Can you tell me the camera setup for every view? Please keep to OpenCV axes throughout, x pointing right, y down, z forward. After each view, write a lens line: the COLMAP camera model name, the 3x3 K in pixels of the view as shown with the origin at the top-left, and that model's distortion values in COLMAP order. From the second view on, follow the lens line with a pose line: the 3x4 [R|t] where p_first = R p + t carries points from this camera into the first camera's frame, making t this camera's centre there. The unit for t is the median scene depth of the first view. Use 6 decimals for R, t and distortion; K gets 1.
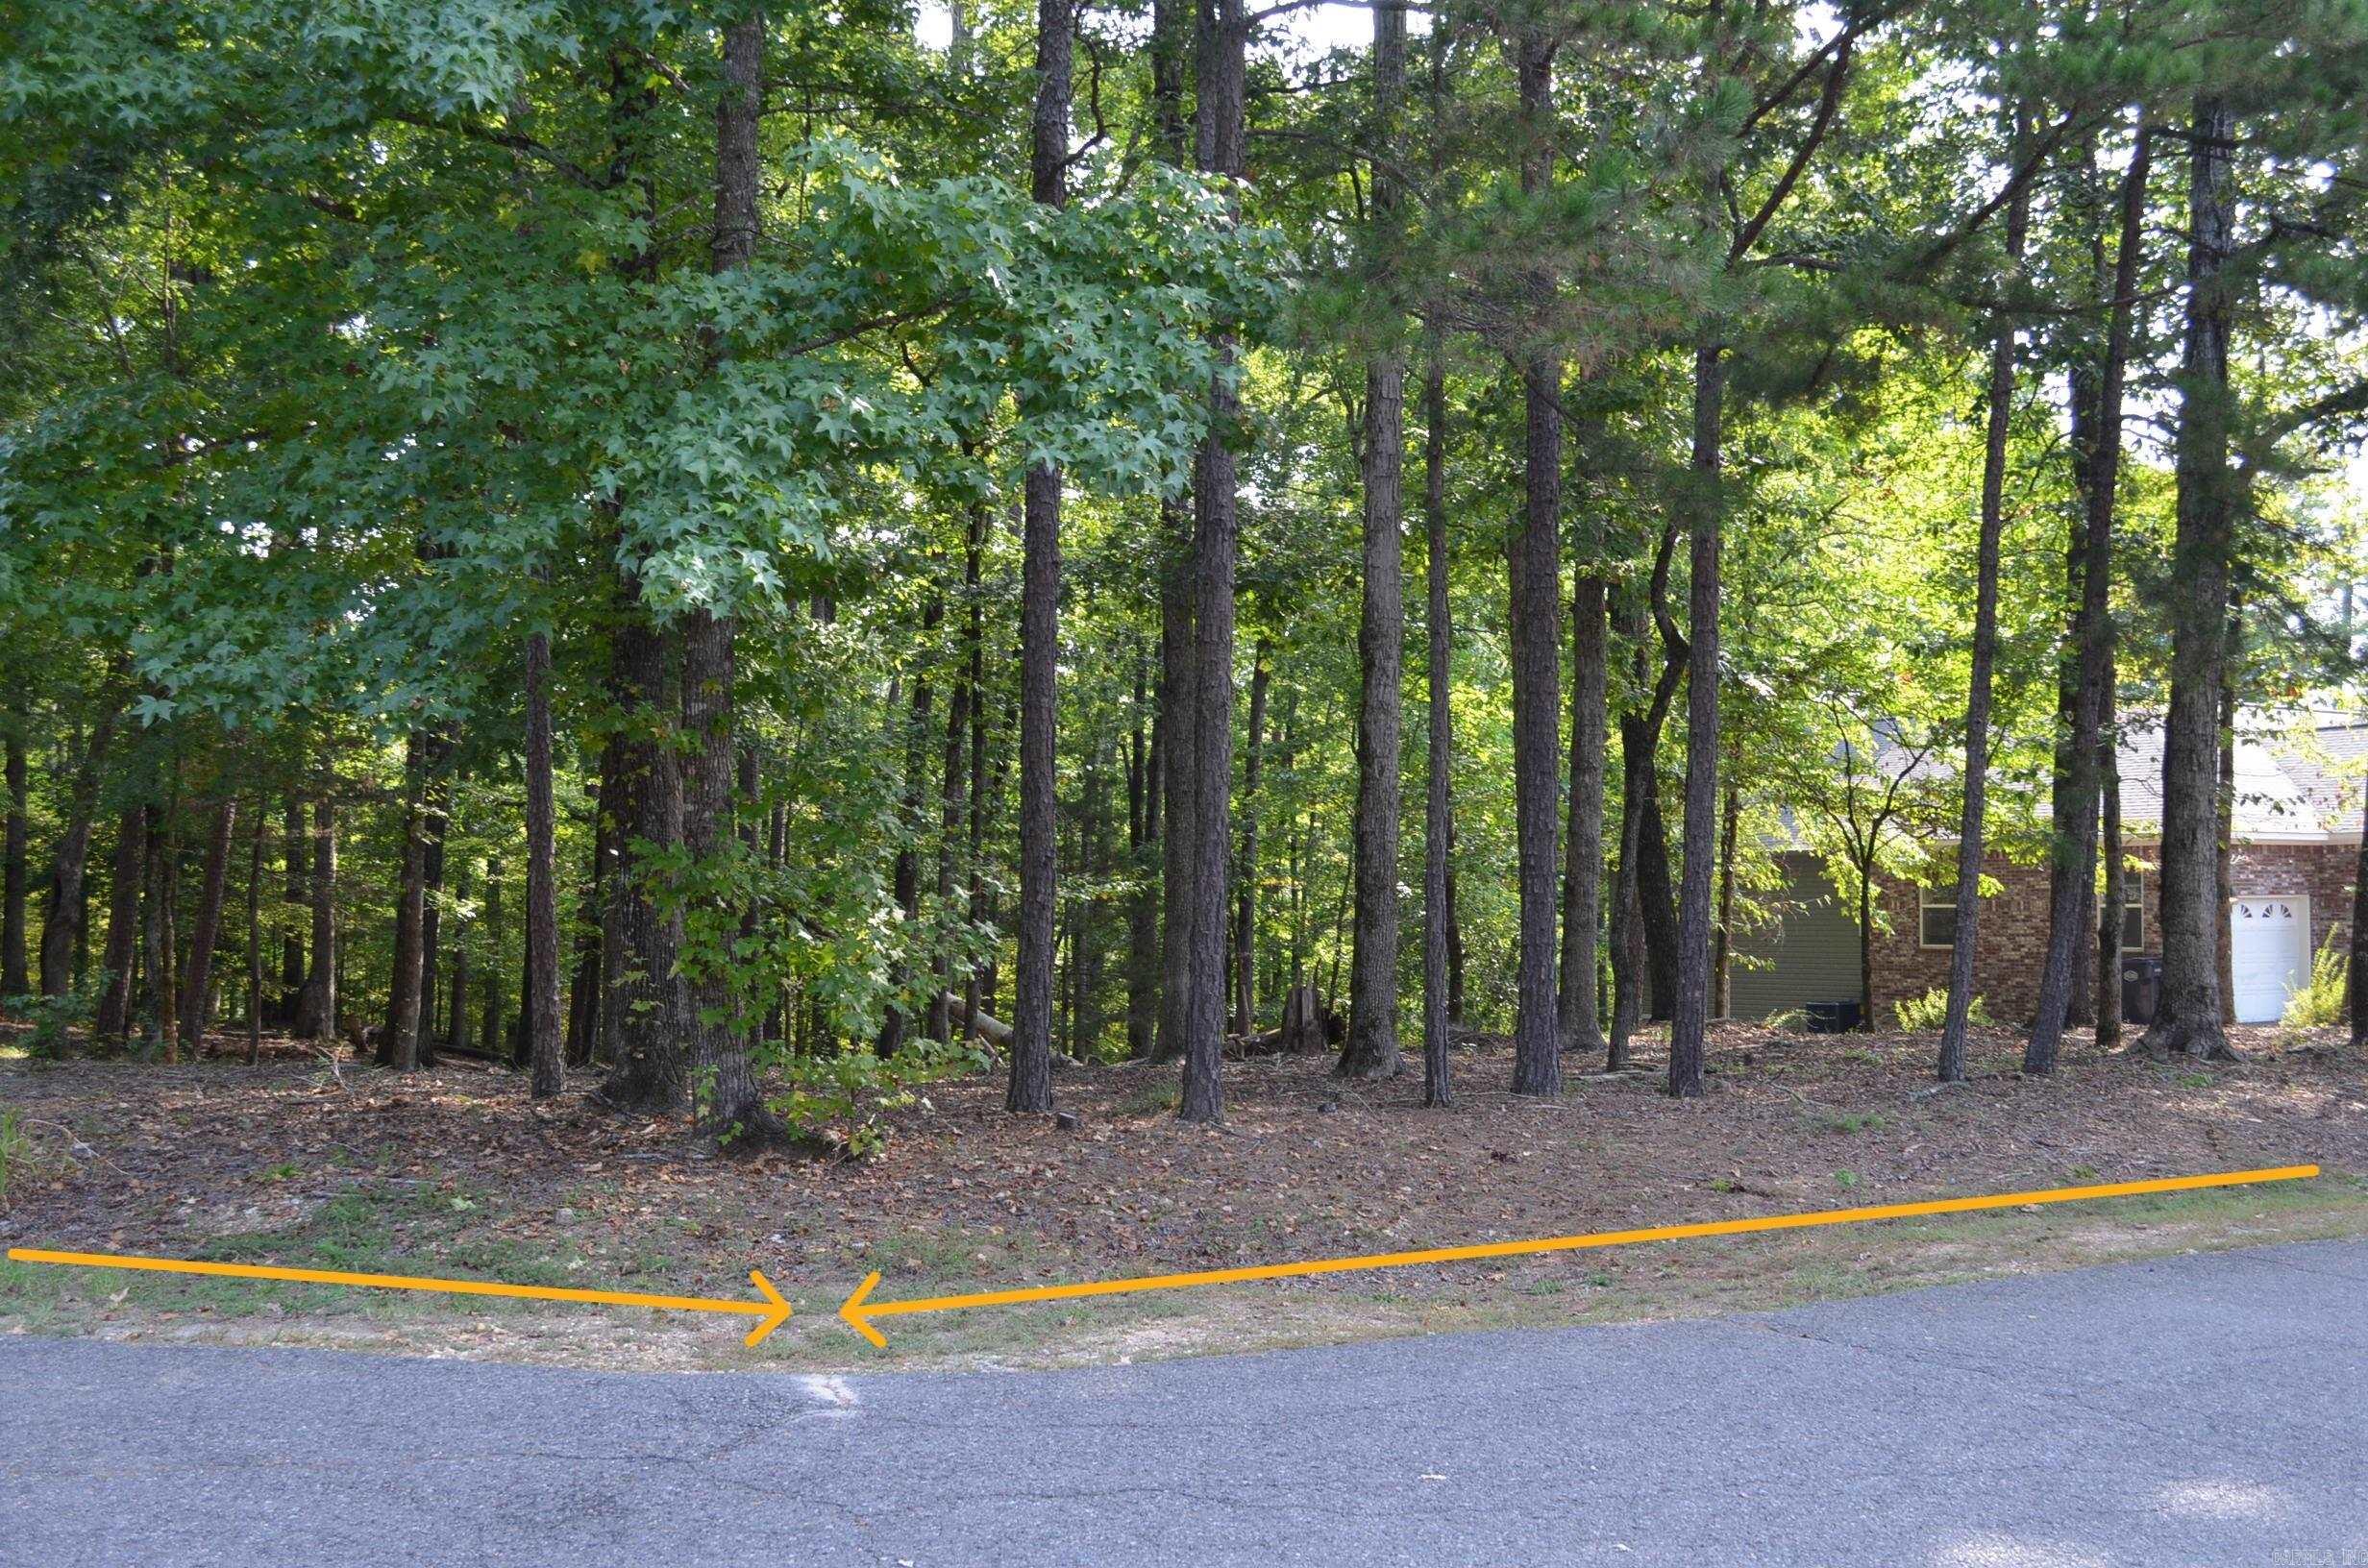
lens RADIAL K [[2578.9, 0, 1184.0], [0, 2578.9, 784.0], [0, 0, 1]] dist [-0.017051, -0.026336]
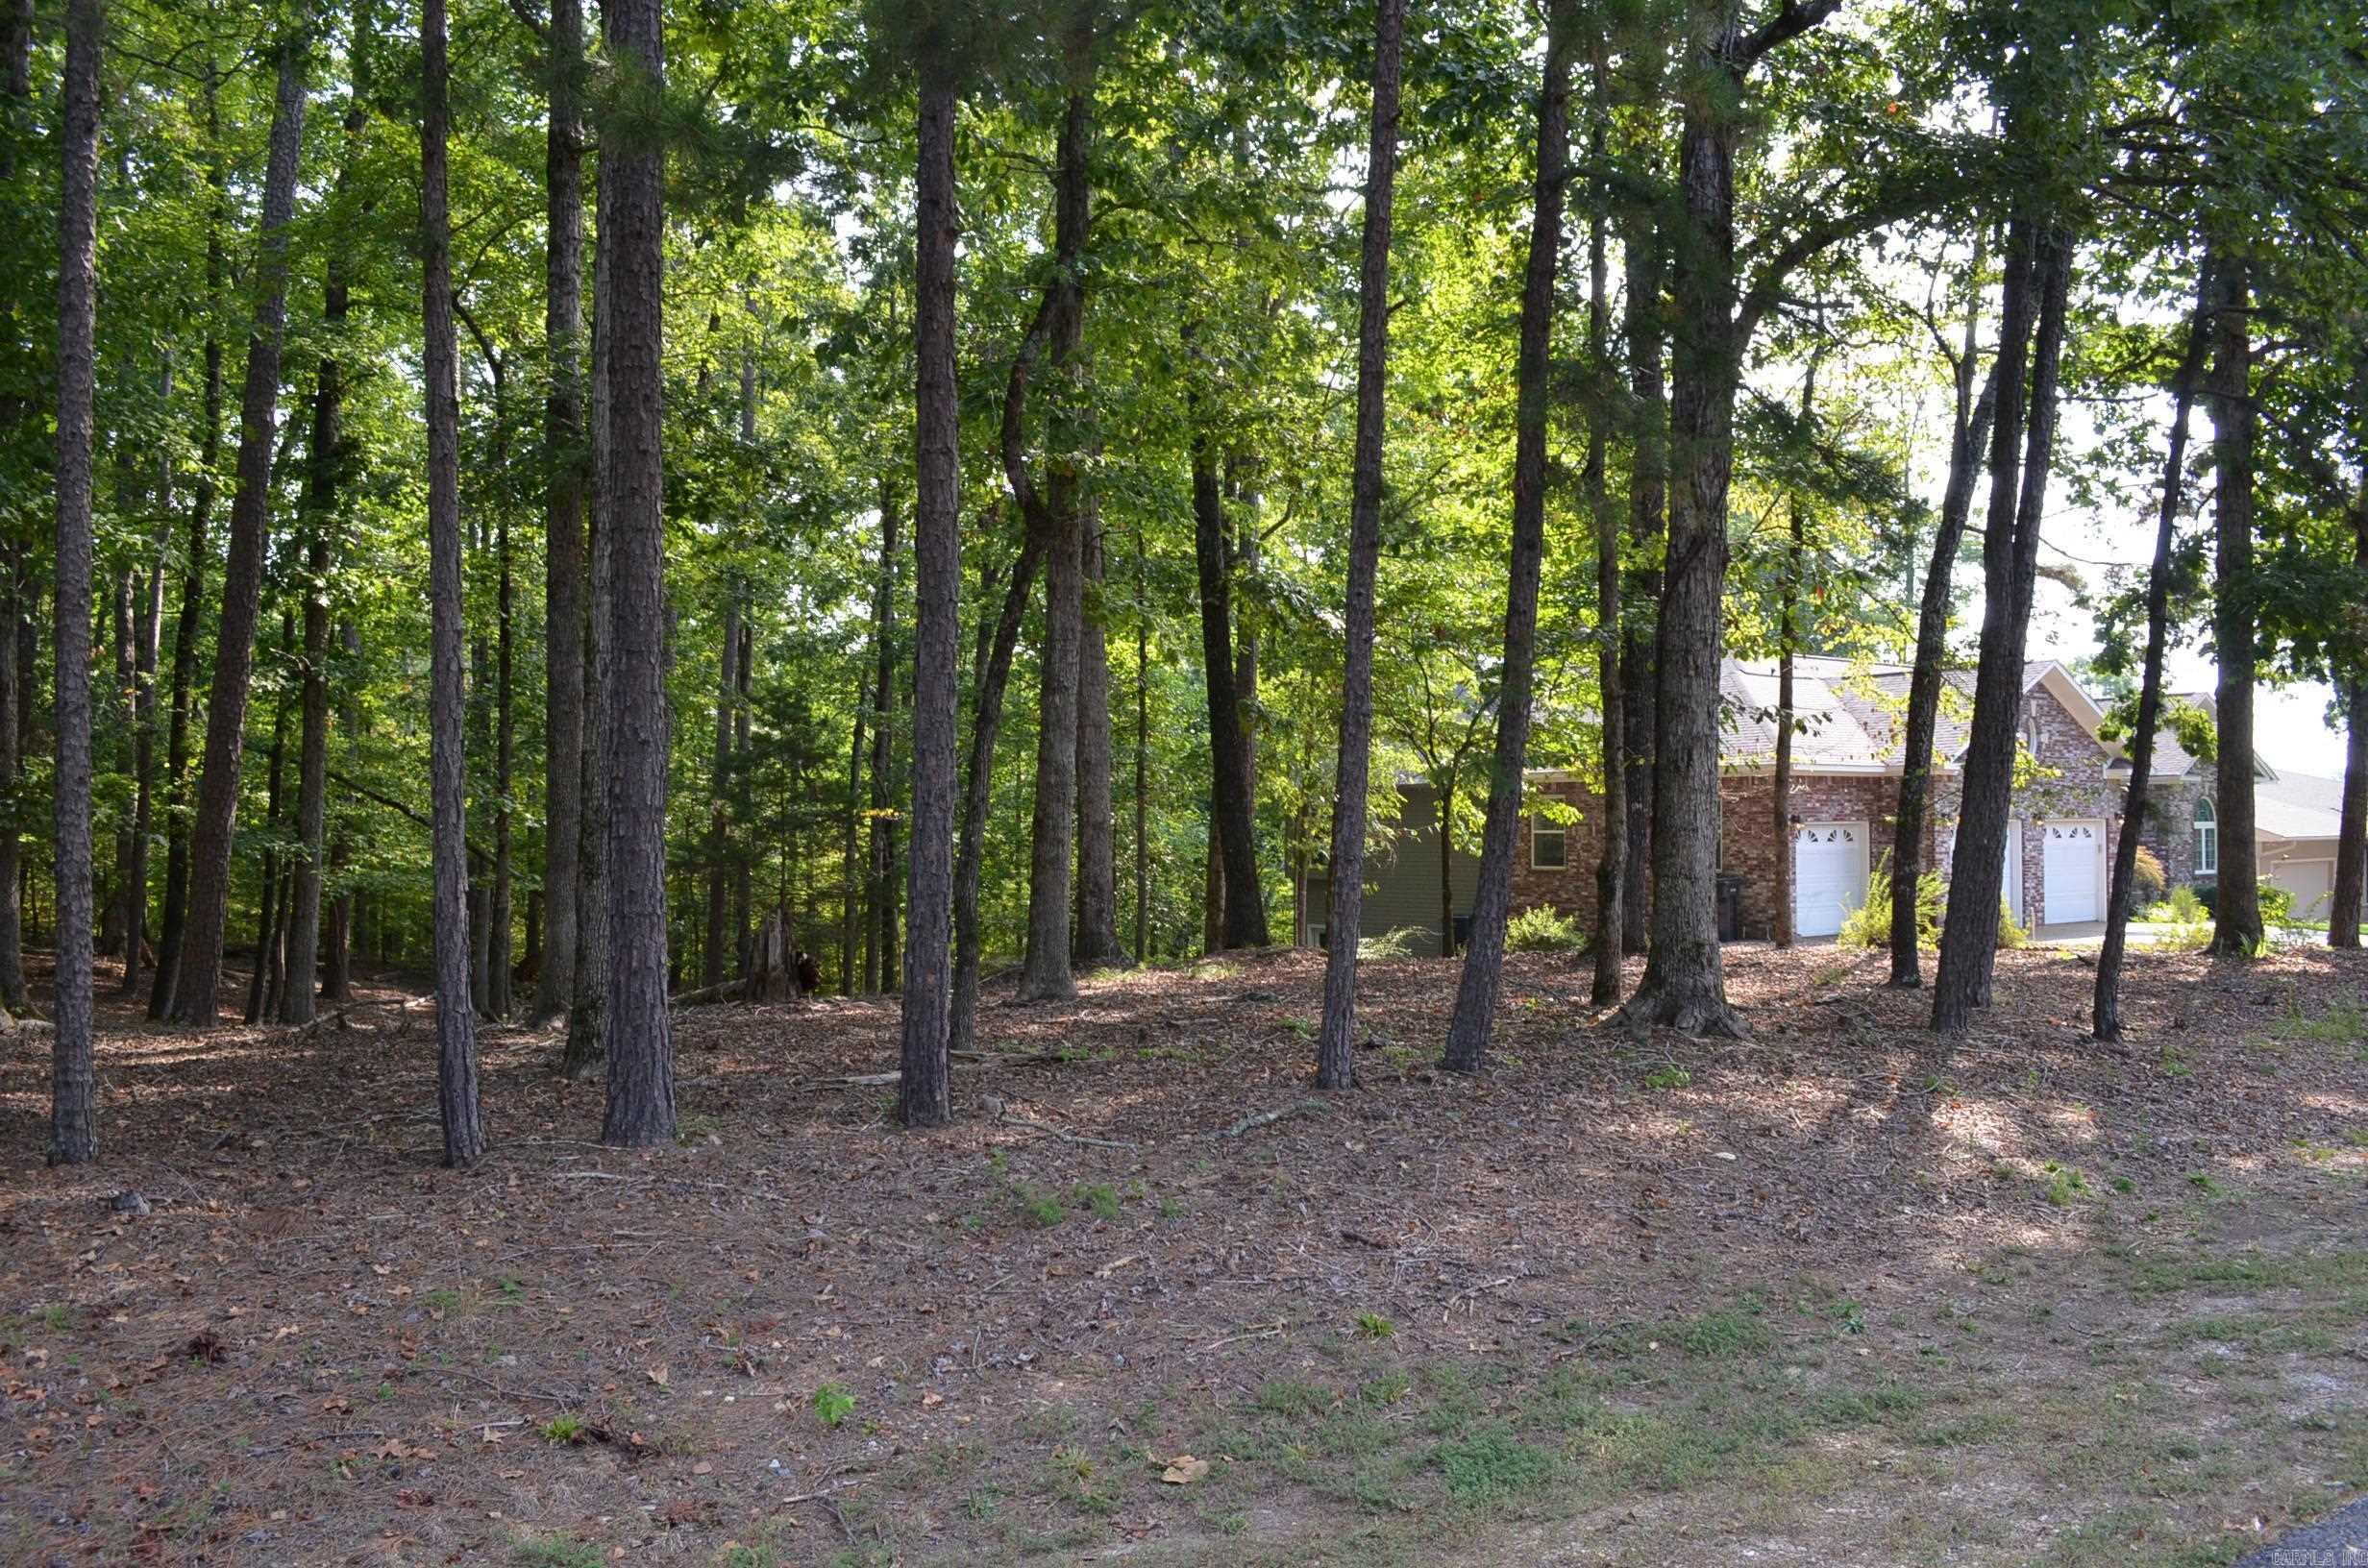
lens RADIAL K [[1869.8, 0, 1181.3], [0, 1869.8, 777.8], [0, 0, 1]] dist [-0.073189, 0.008616]
pose [[0.998915, -0.001526, 0.046548, 0.133759], [0.000548, 0.999779, 0.021014, 0.009363], [-0.046570, -0.020966, 0.998695, 0.274682]]
